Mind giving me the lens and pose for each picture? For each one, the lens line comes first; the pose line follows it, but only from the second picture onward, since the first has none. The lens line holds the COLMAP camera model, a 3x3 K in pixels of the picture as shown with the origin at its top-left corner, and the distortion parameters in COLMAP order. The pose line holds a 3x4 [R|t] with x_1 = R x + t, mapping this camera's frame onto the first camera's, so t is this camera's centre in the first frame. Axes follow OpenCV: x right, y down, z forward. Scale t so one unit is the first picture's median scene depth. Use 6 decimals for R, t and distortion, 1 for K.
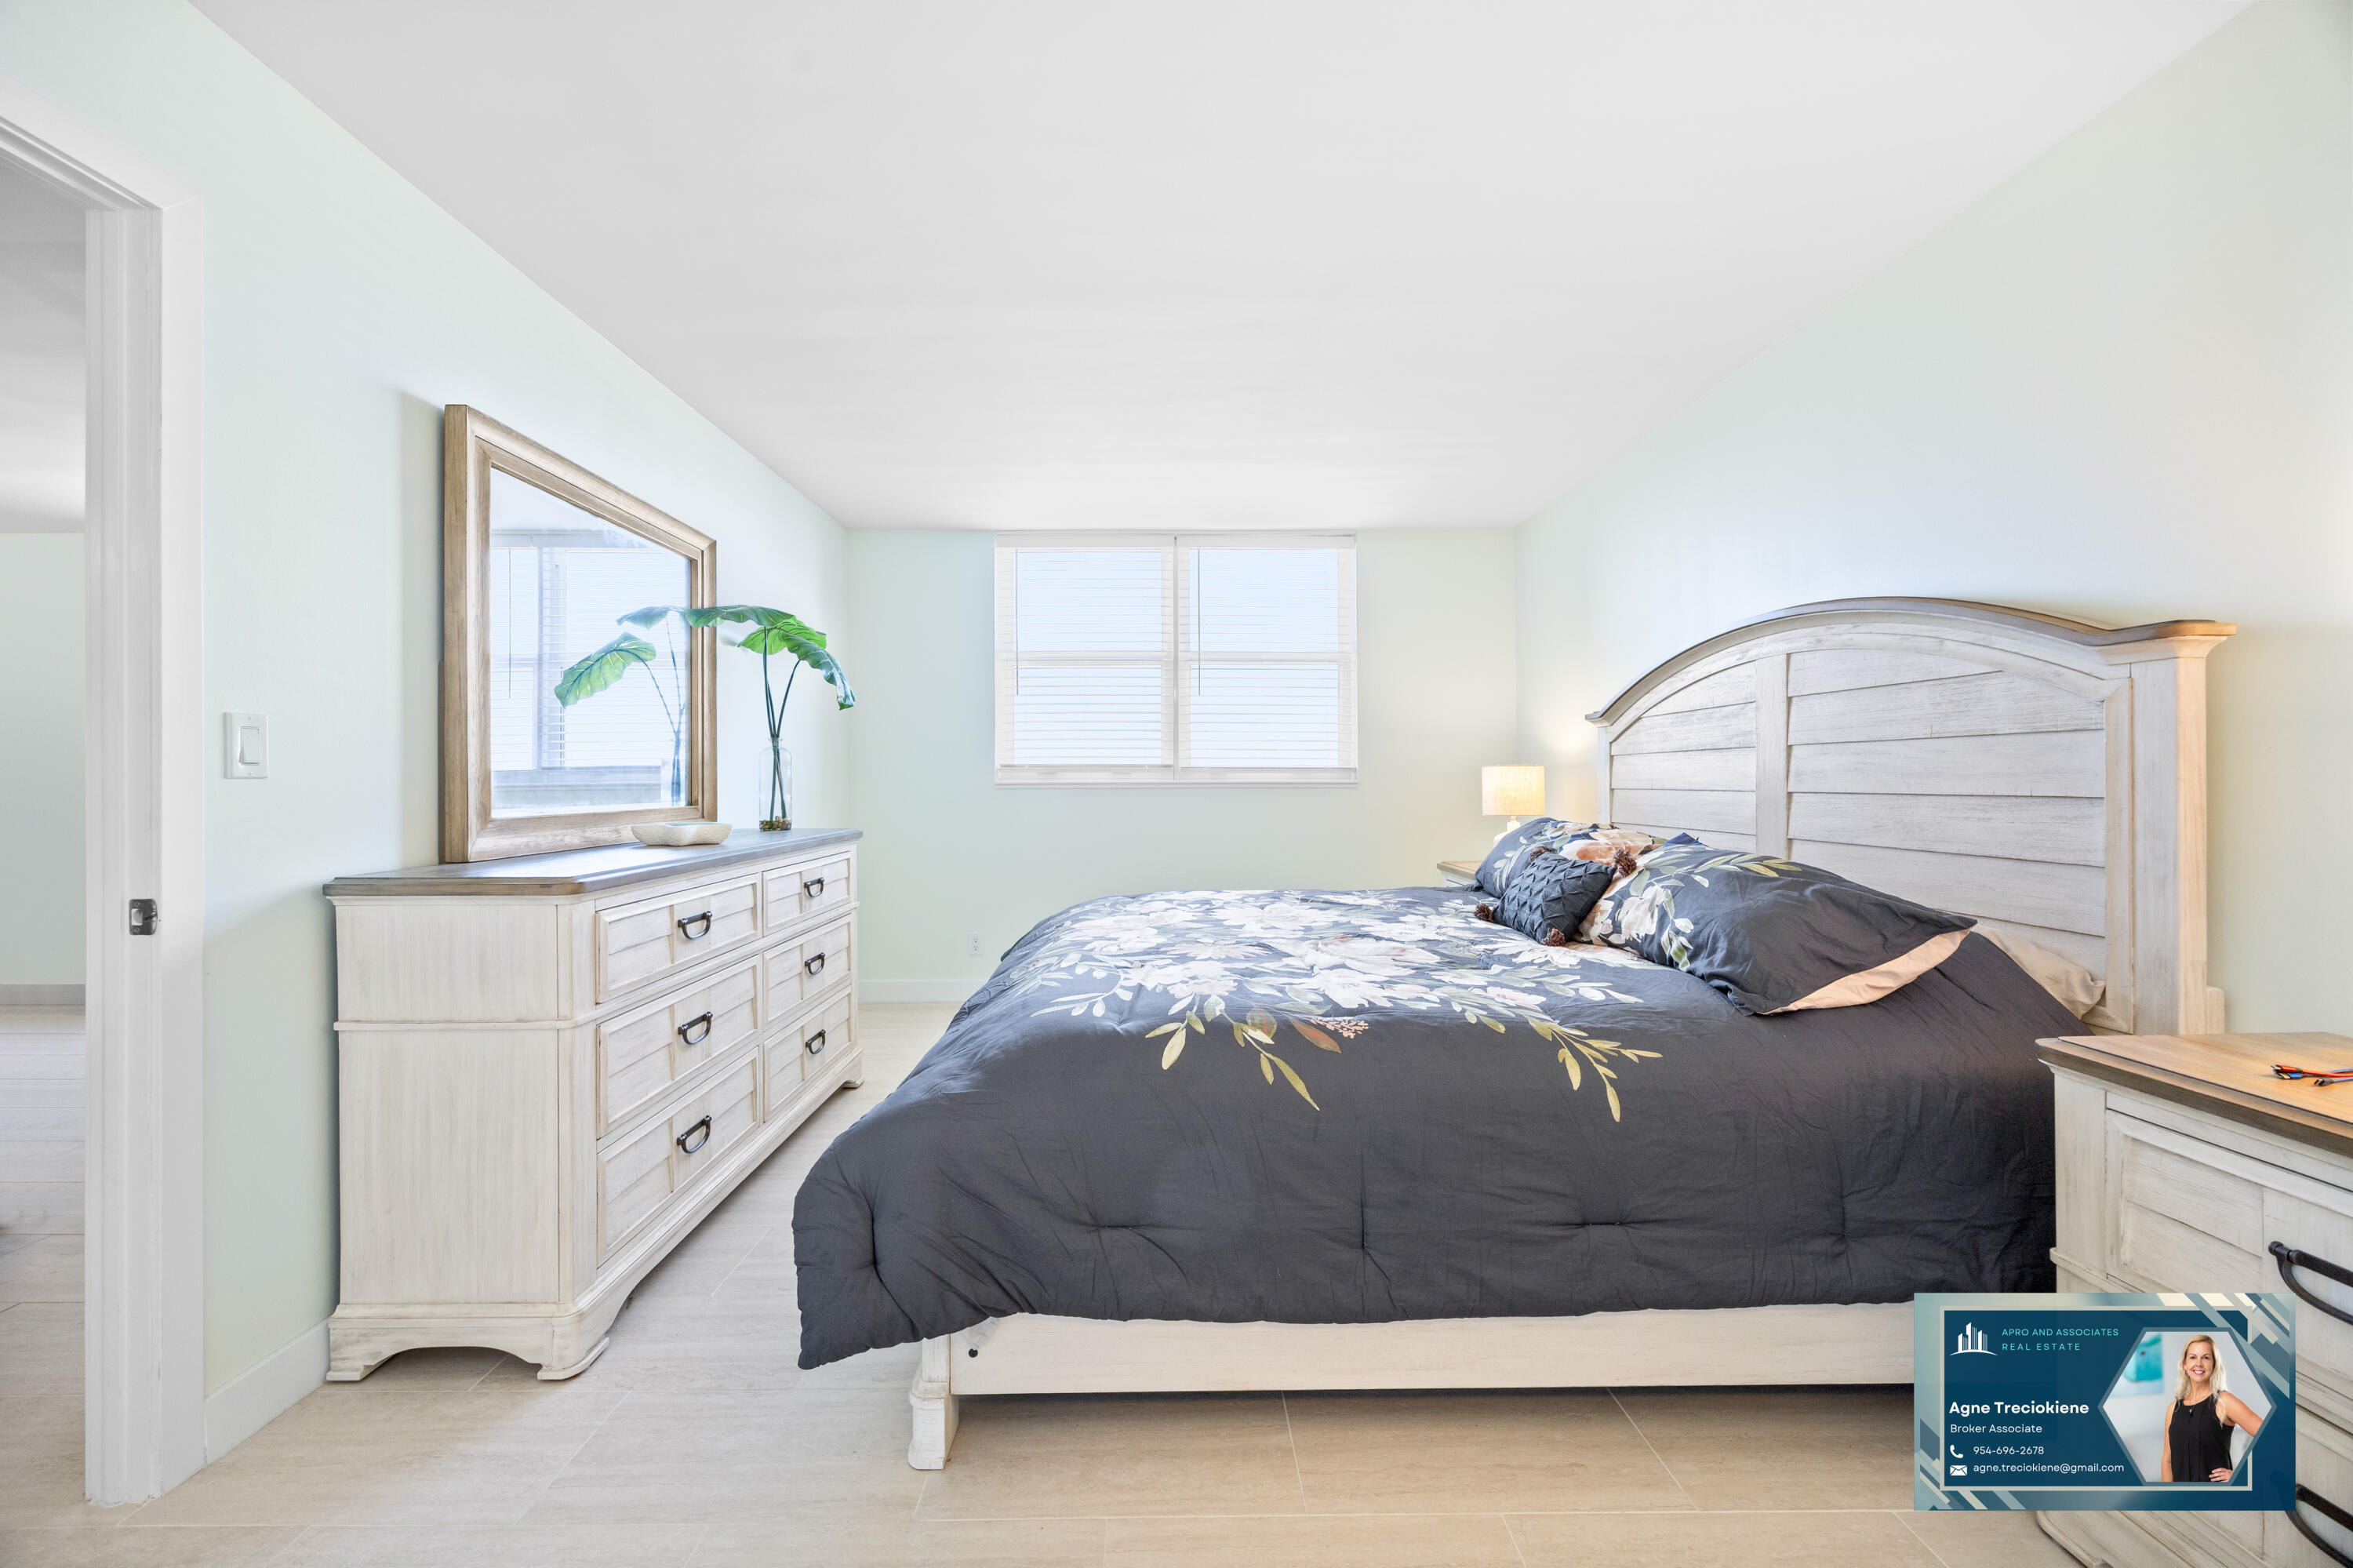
lens RADIAL K [[900.0, 0, 1173.0], [0, 900.0, 789.0], [0, 0, 1]] dist [-0.001059, 0.000114]
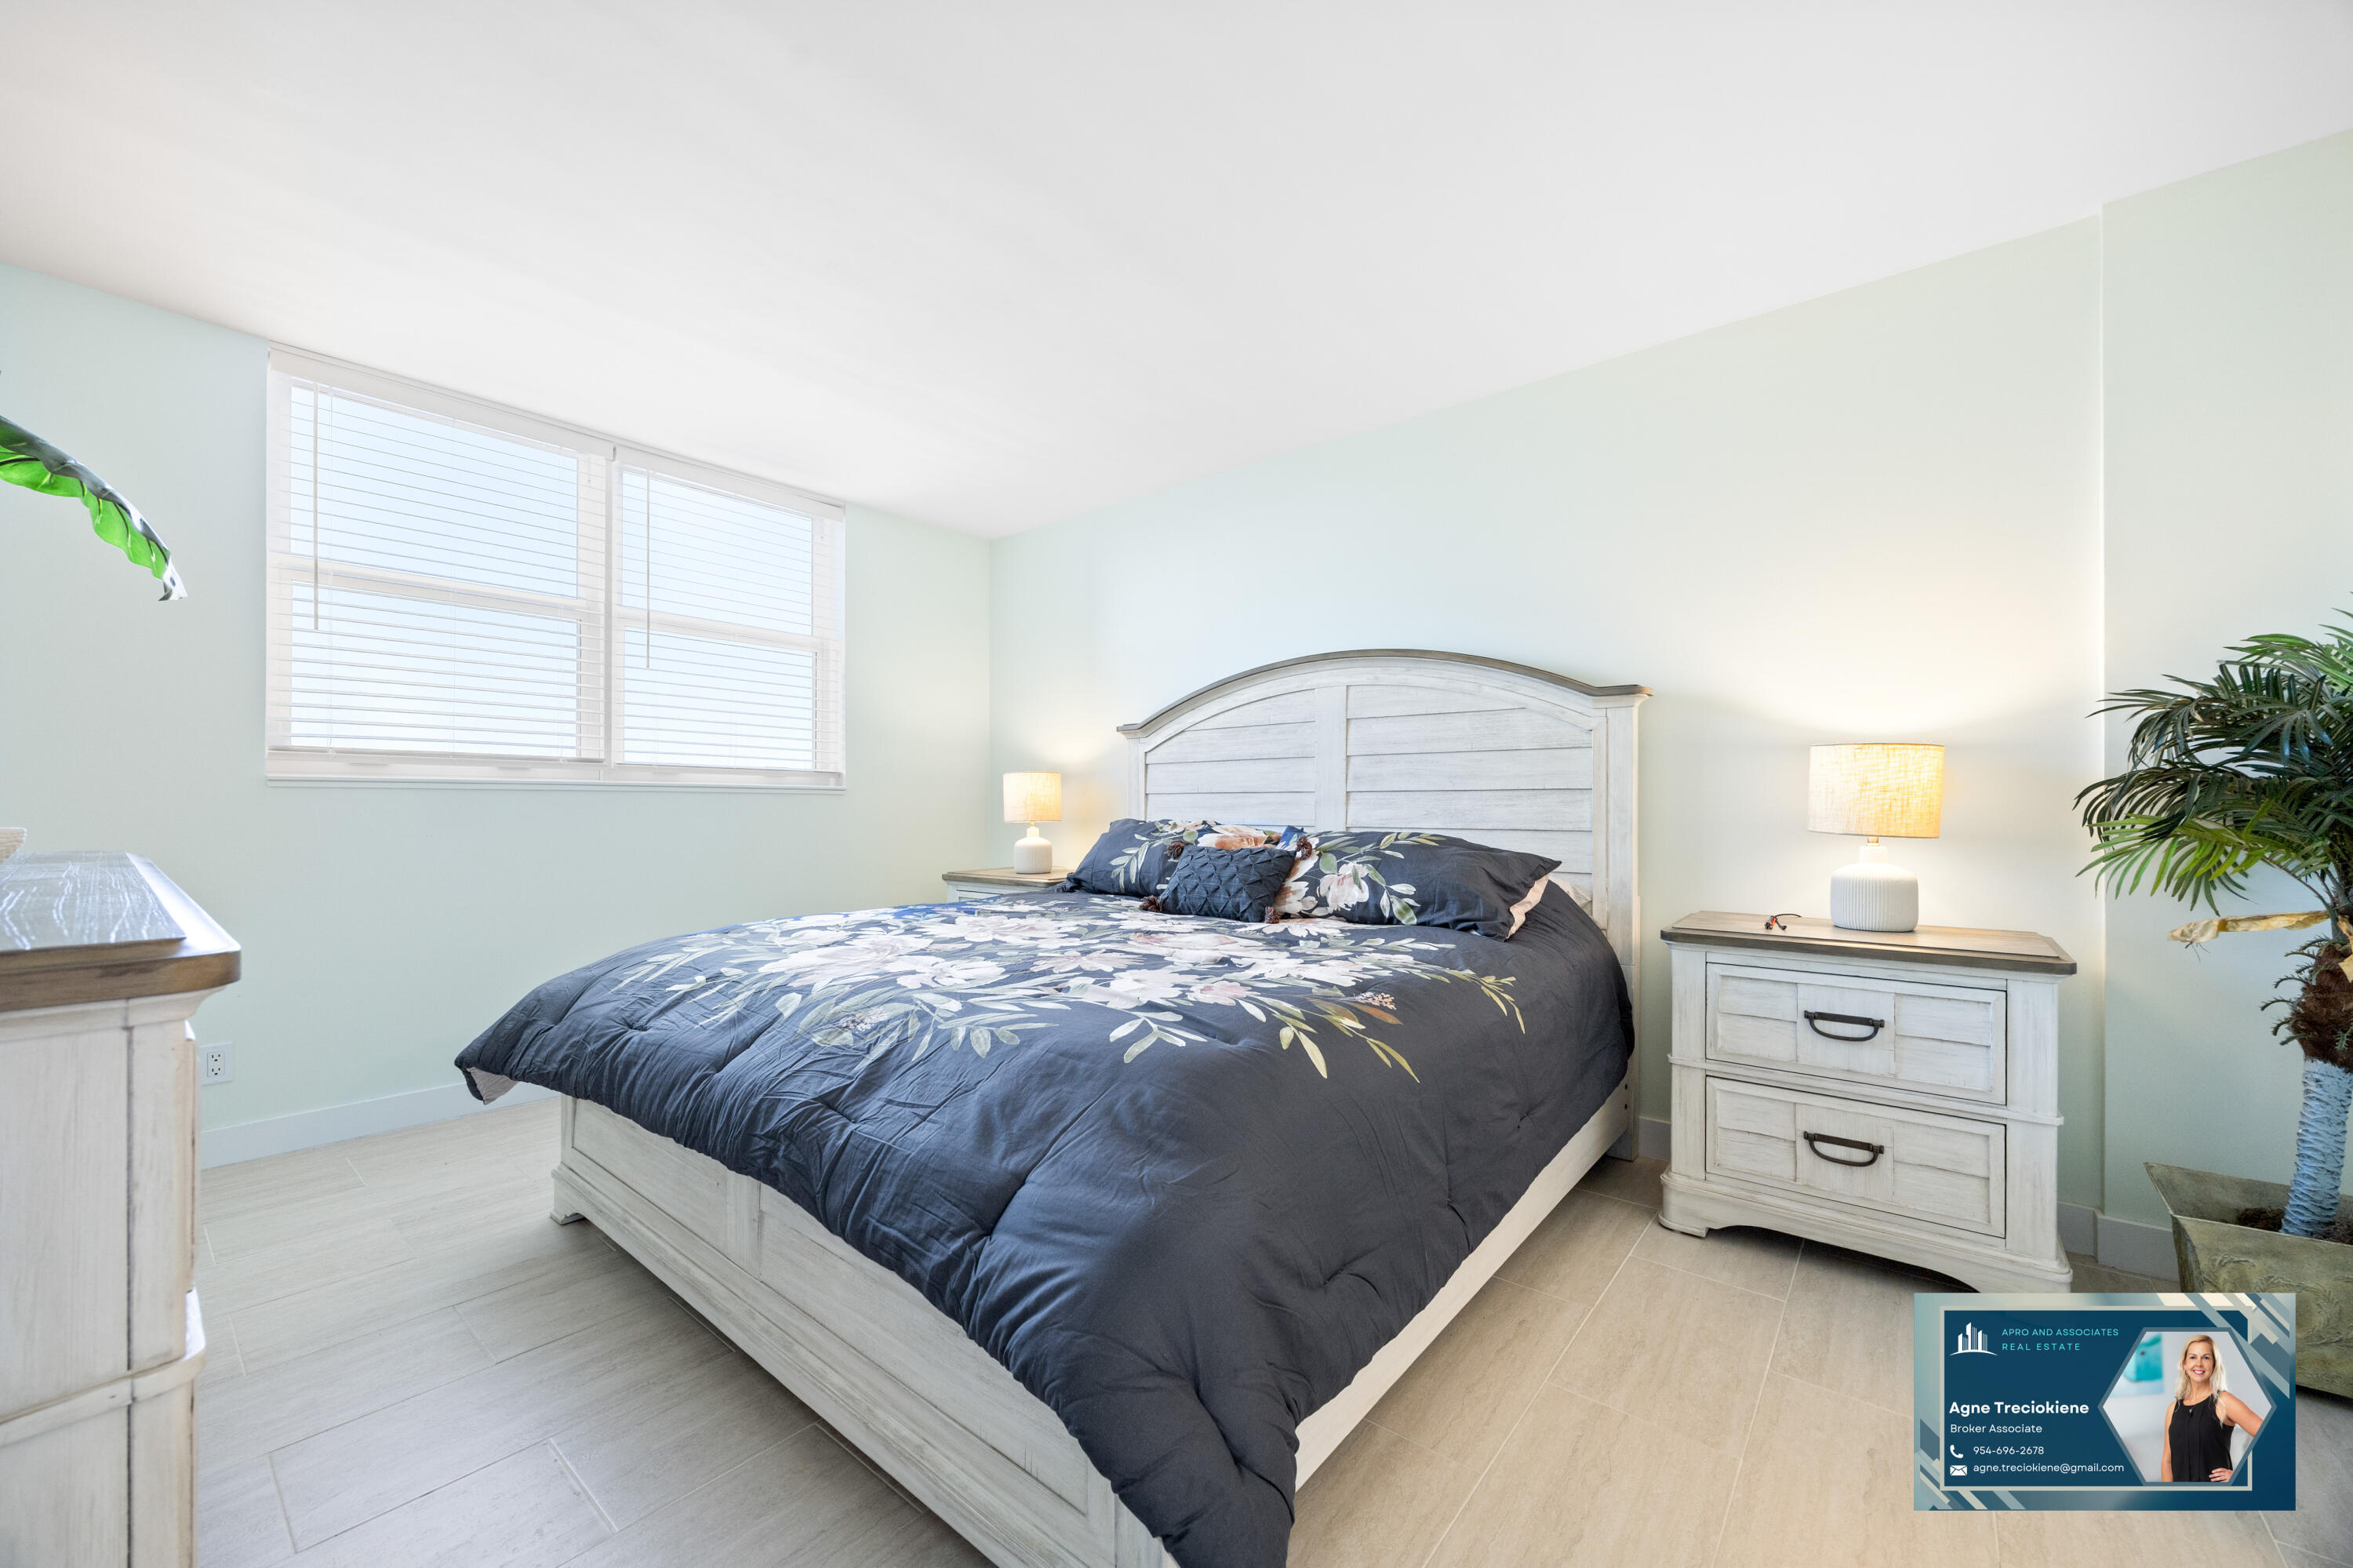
lens RADIAL K [[900.0, 0, 1173.0], [0, 900.0, 789.0], [0, 0, 1]] dist [-0.001059, 0.000114]
pose [[0.646898, 0.019134, 0.762336, -0.550763], [0.003250, 0.999607, -0.027846, 0.040990], [-0.762570, 0.020491, 0.646582, 0.389000]]
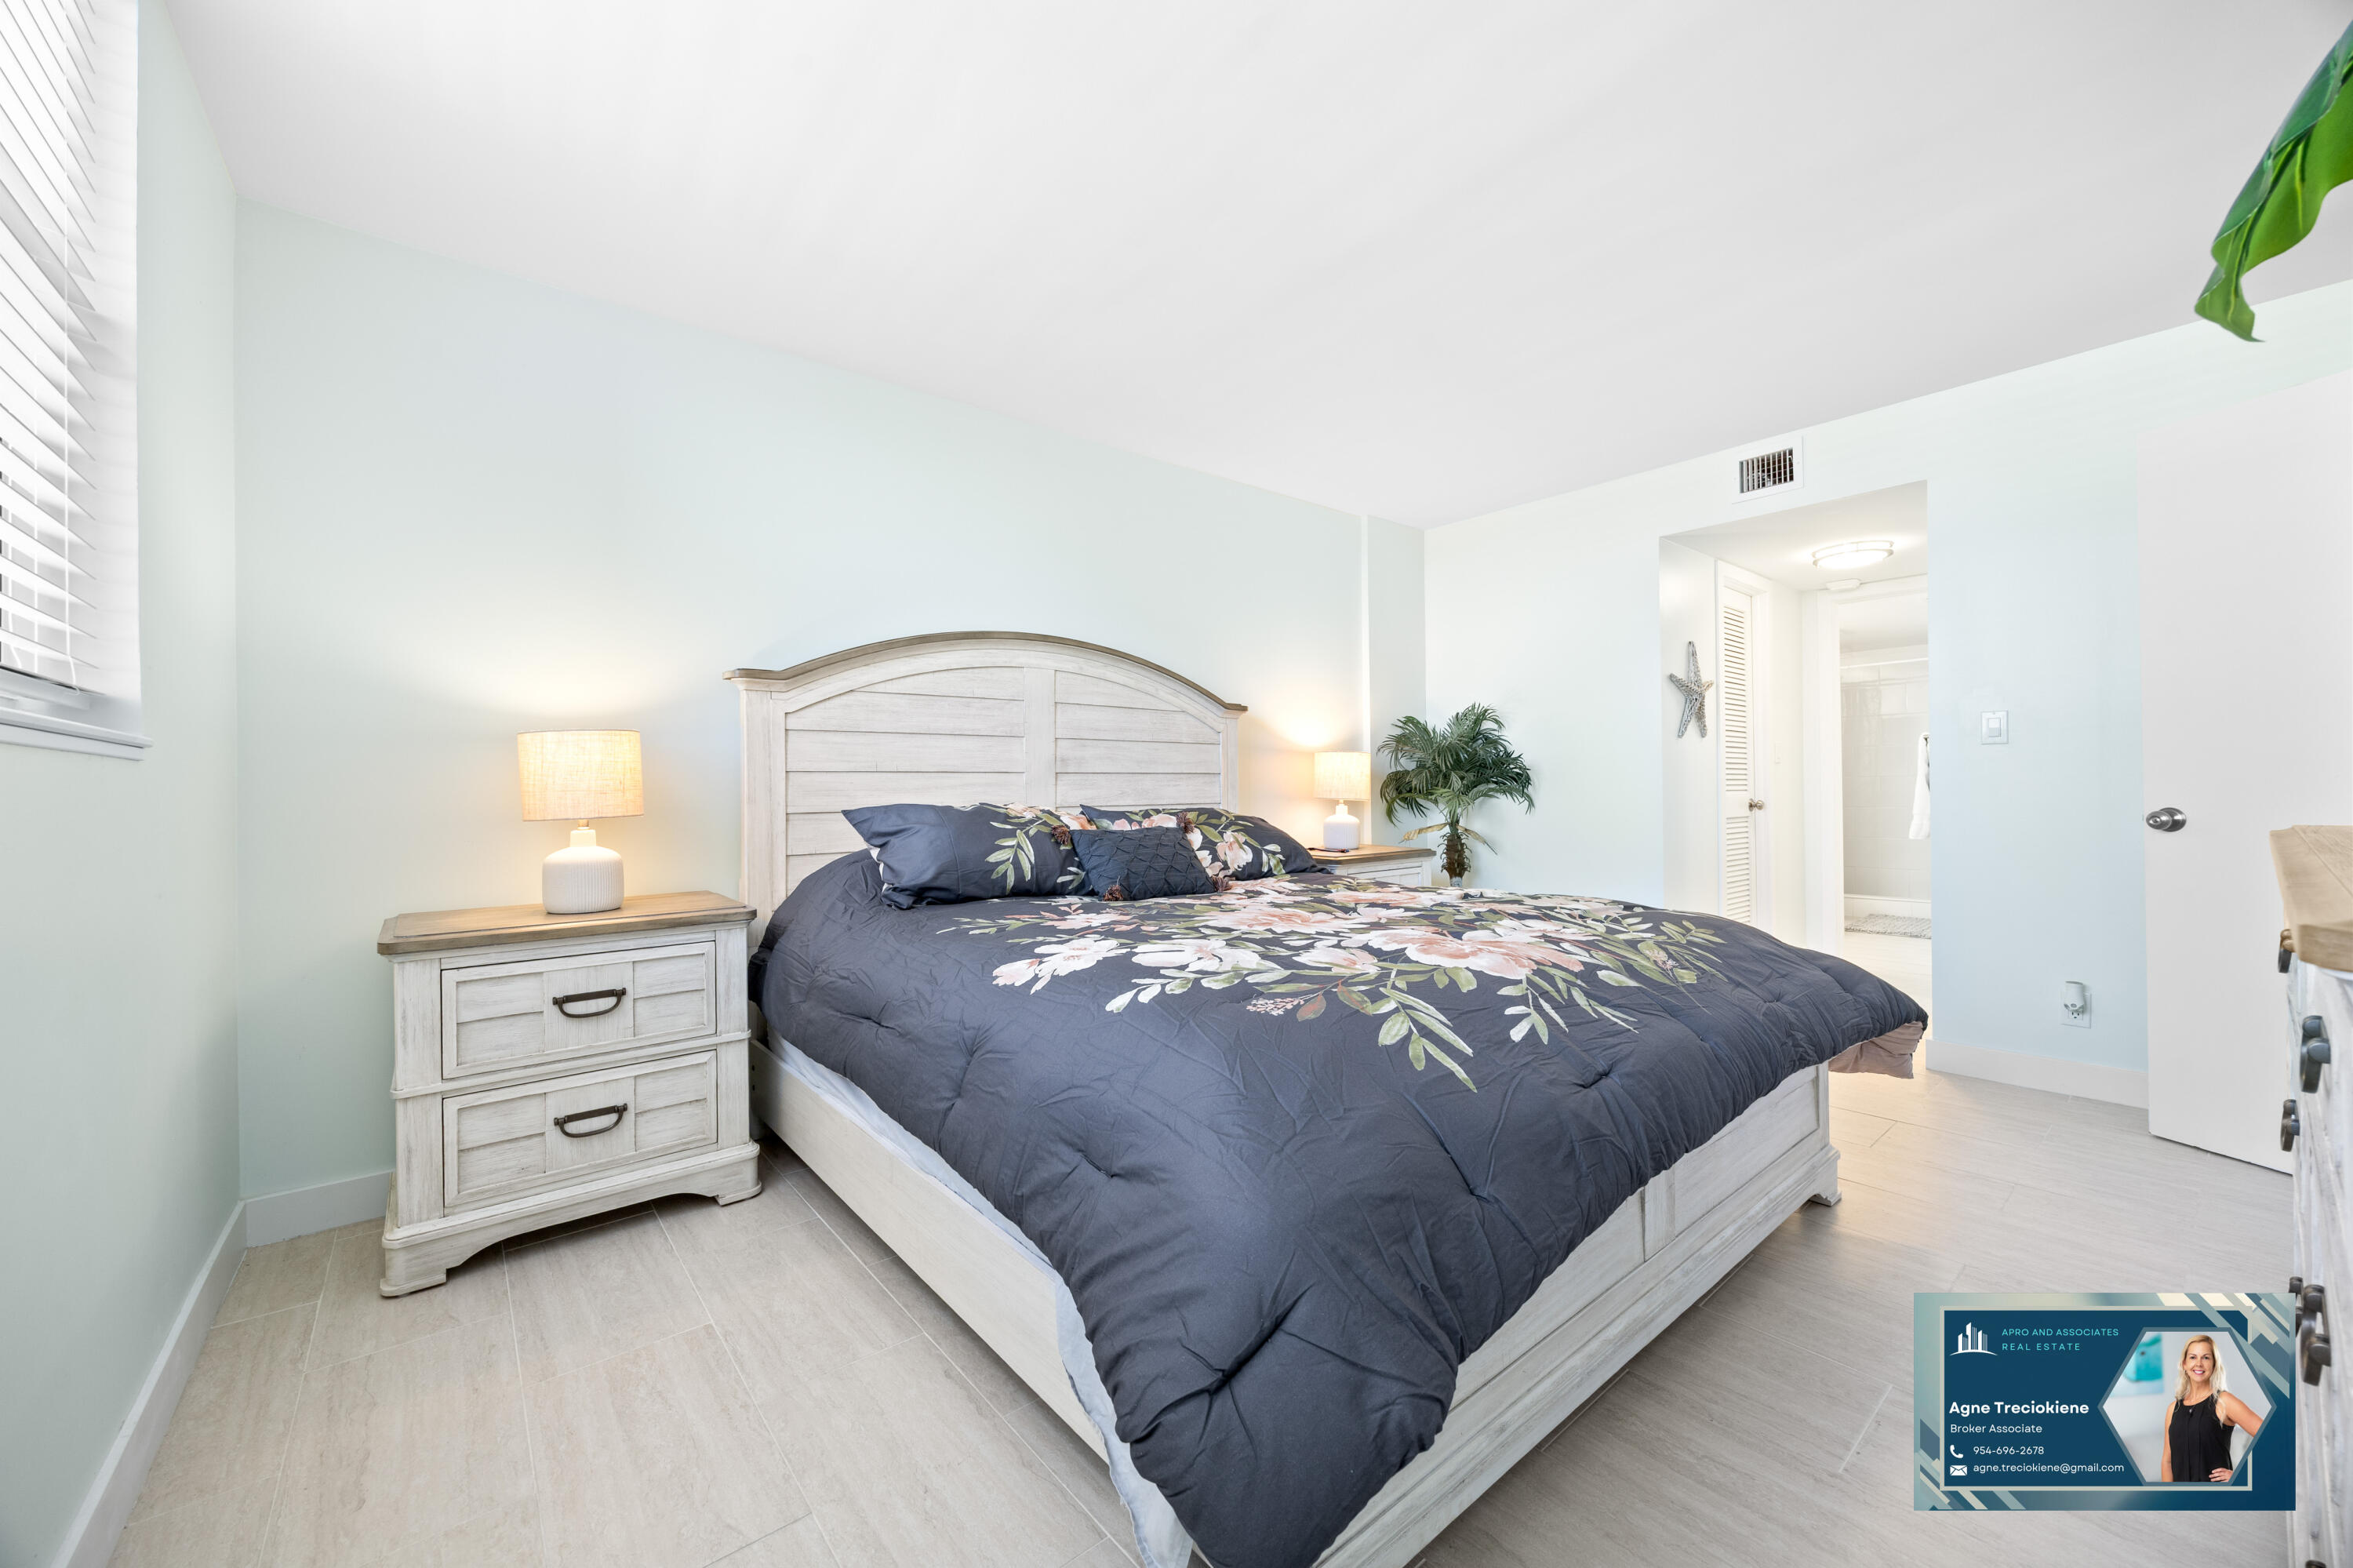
lens RADIAL K [[885.4, 0, 1176.5], [0, 885.4, 784.0], [0, 0, 1]] dist [0.015794, -0.000047]
pose [[-0.626778, 0.015705, 0.779040, -0.530123], [0.020571, 0.999782, -0.003605, 0.033154], [-0.778926, 0.013766, -0.626964, 1.922207]]
